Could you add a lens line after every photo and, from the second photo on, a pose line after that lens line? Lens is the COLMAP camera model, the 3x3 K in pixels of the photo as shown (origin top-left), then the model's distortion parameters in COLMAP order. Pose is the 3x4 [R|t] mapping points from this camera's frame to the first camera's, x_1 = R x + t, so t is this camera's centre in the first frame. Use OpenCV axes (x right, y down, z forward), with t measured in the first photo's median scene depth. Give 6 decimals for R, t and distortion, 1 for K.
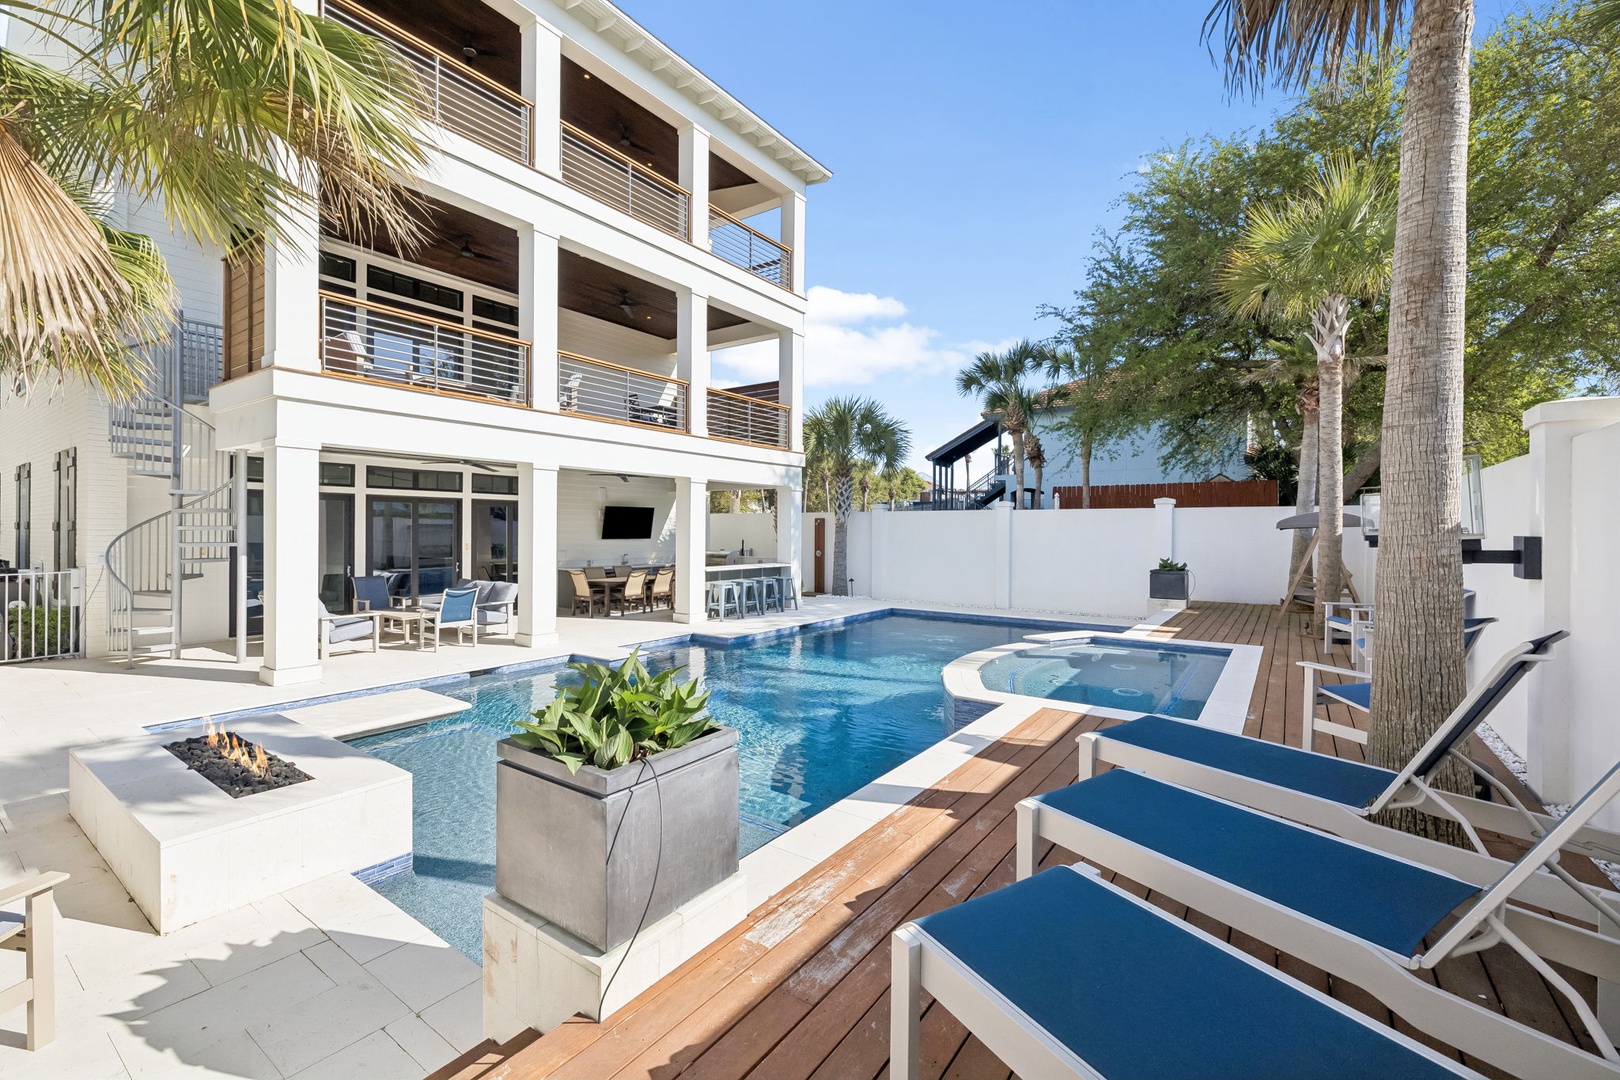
lens RADIAL K [[678.7, 0, 817.1], [0, 678.7, 532.8], [0, 0, 1]] dist [-0.000920, 0.000295]
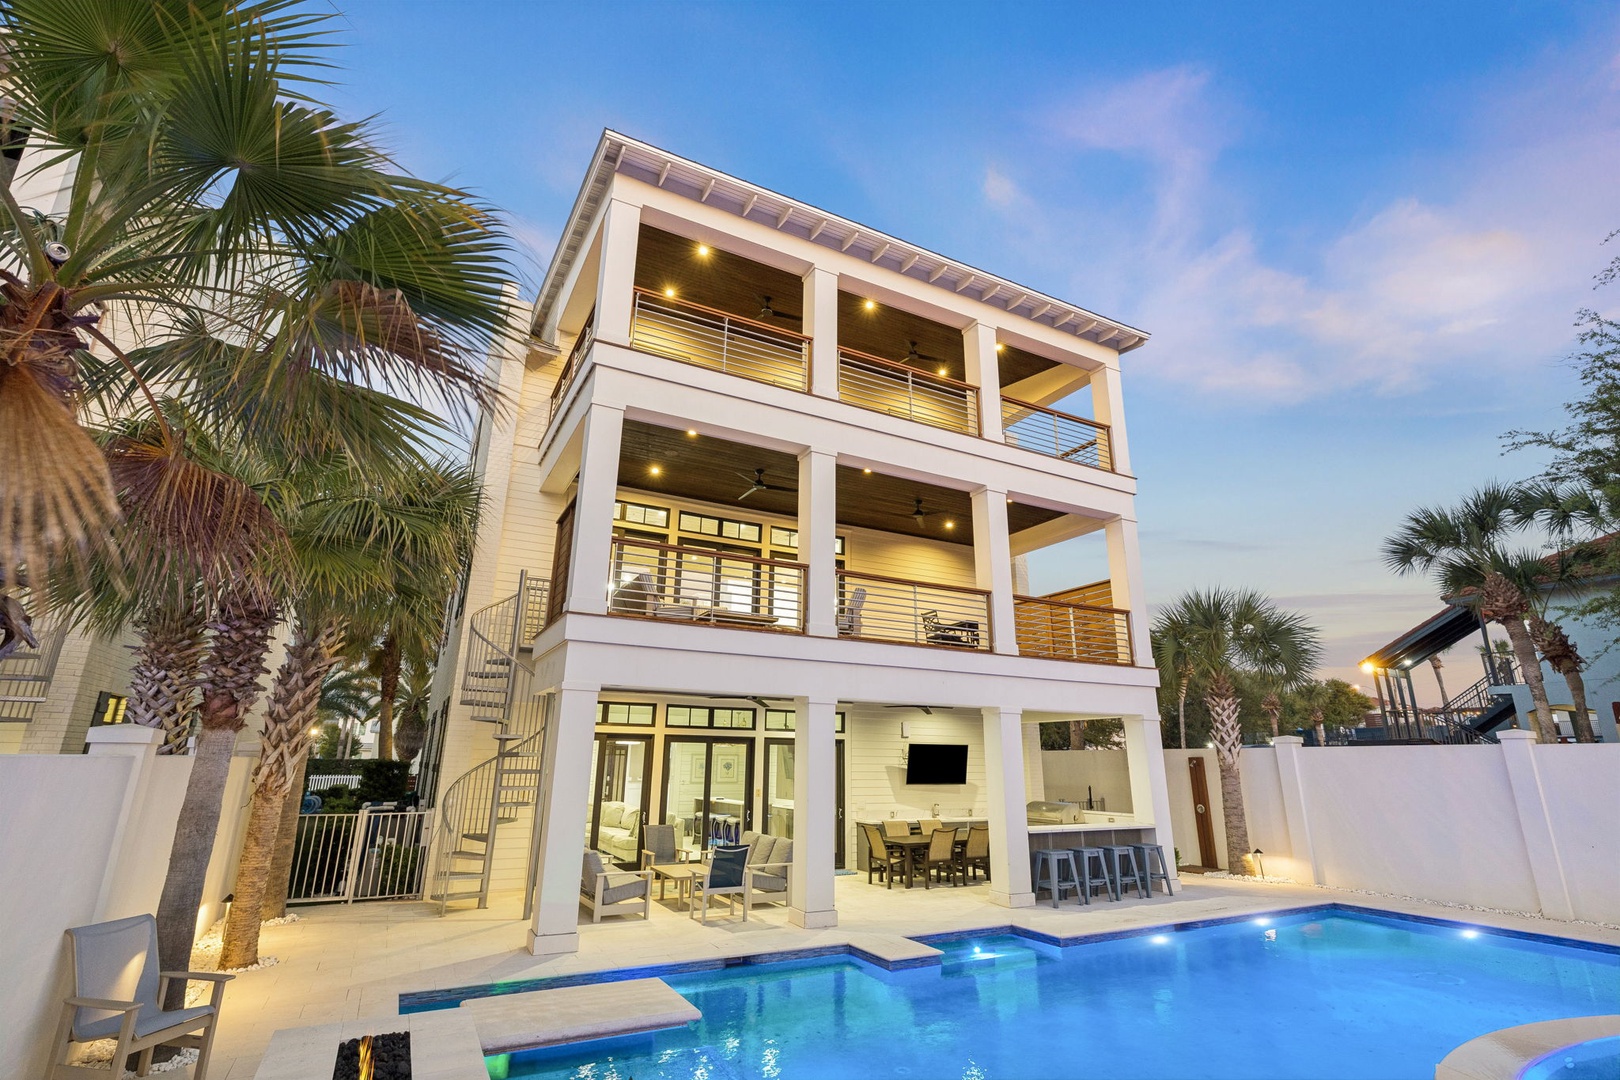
lens RADIAL K [[756.0, 0, 813.6], [0, 756.0, 531.8], [0, 0, 1]] dist [-0.007203, 0.000902]
pose [[0.891309, -0.128455, -0.434819, 0.035915], [-0.007767, 0.954559, -0.297919, -0.013048], [0.453330, 0.268915, 0.849810, 0.099517]]
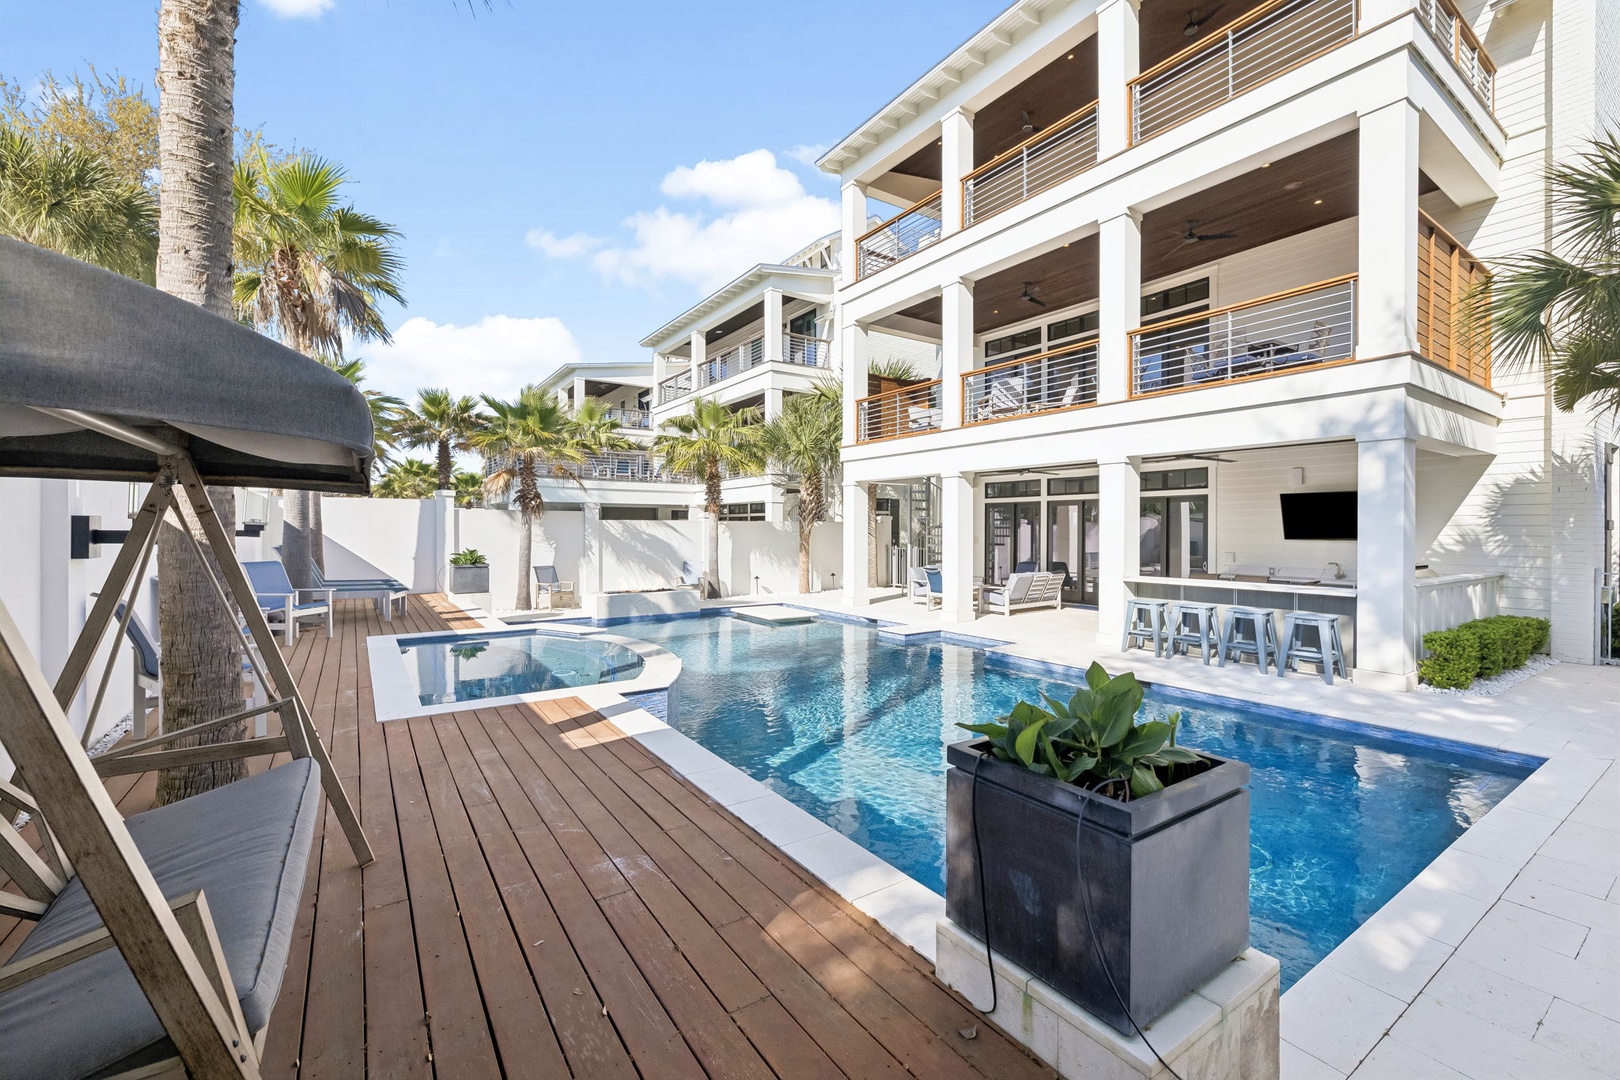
lens RADIAL K [[678.7, 0, 817.1], [0, 678.7, 532.8], [0, 0, 1]] dist [-0.000920, 0.000295]
pose [[-0.348169, 0.001410, -0.937431, 0.741376], [-0.000811, 0.999998, 0.001805, 0.002593], [0.937431, 0.001389, -0.348167, 1.074139]]
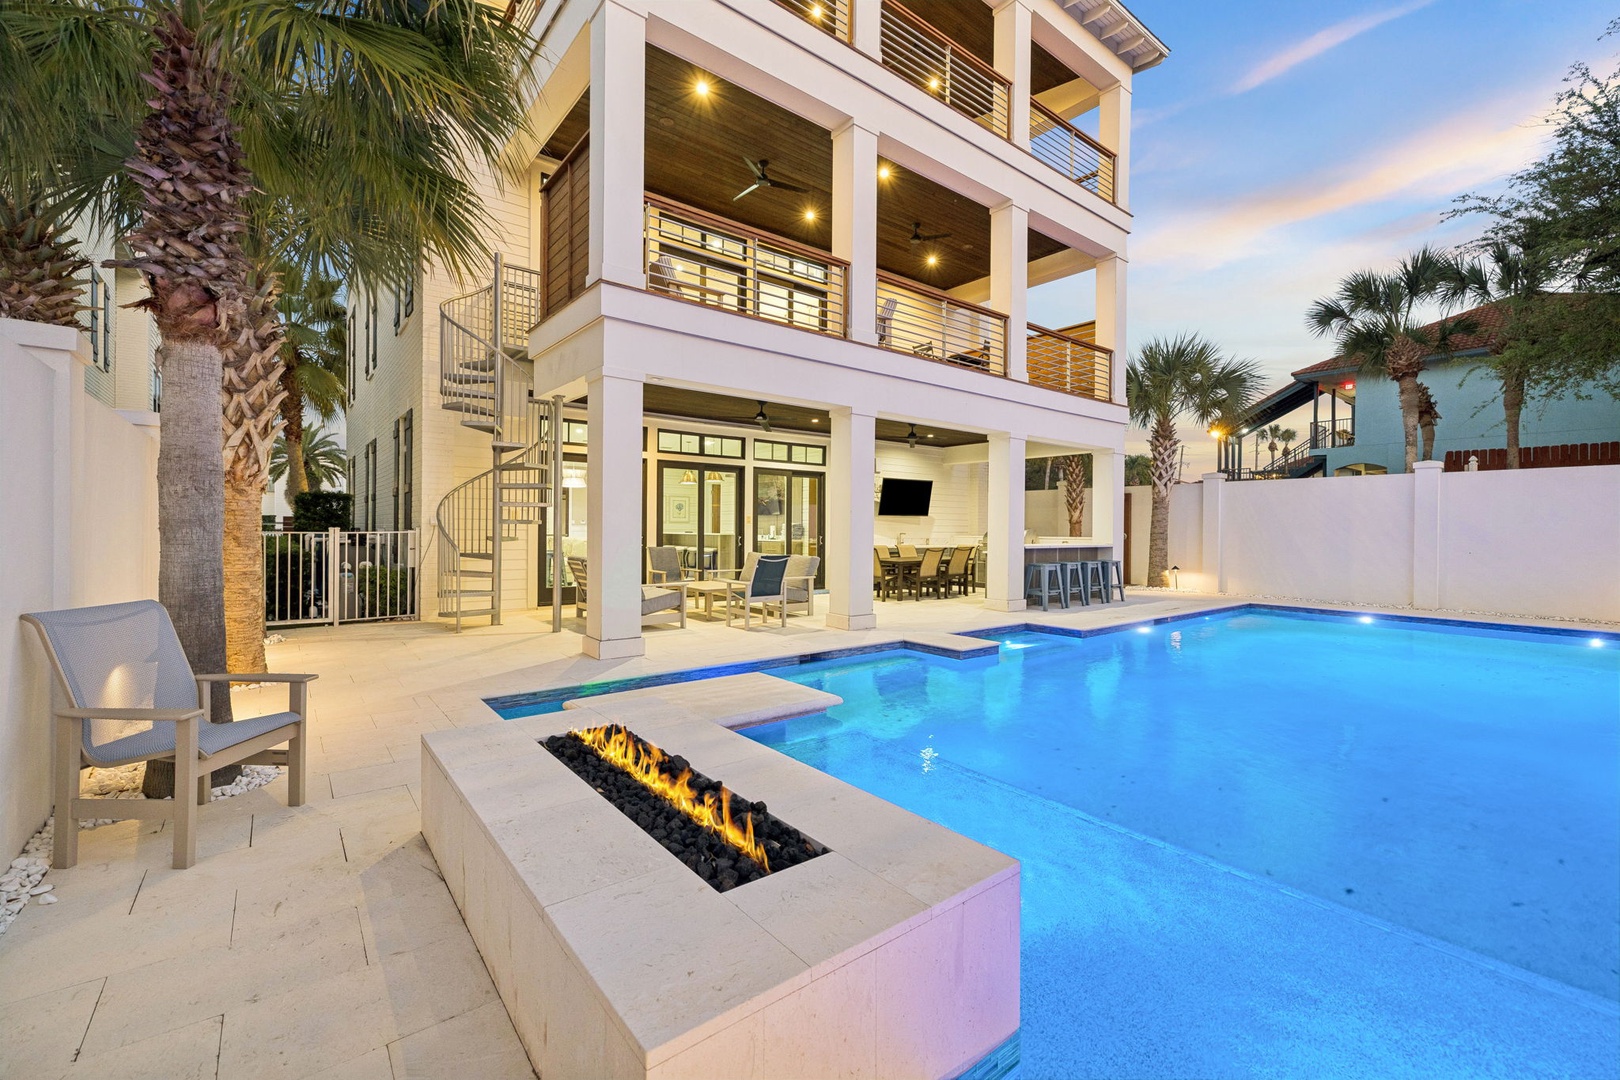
lens RADIAL K [[678.7, 0, 817.1], [0, 678.7, 532.8], [0, 0, 1]] dist [-0.000920, 0.000295]
pose [[0.960338, 0.004048, -0.278808, -0.200565], [-0.004024, 0.999992, 0.000659, 0.043688], [0.278808, 0.000489, 0.960347, 0.172629]]
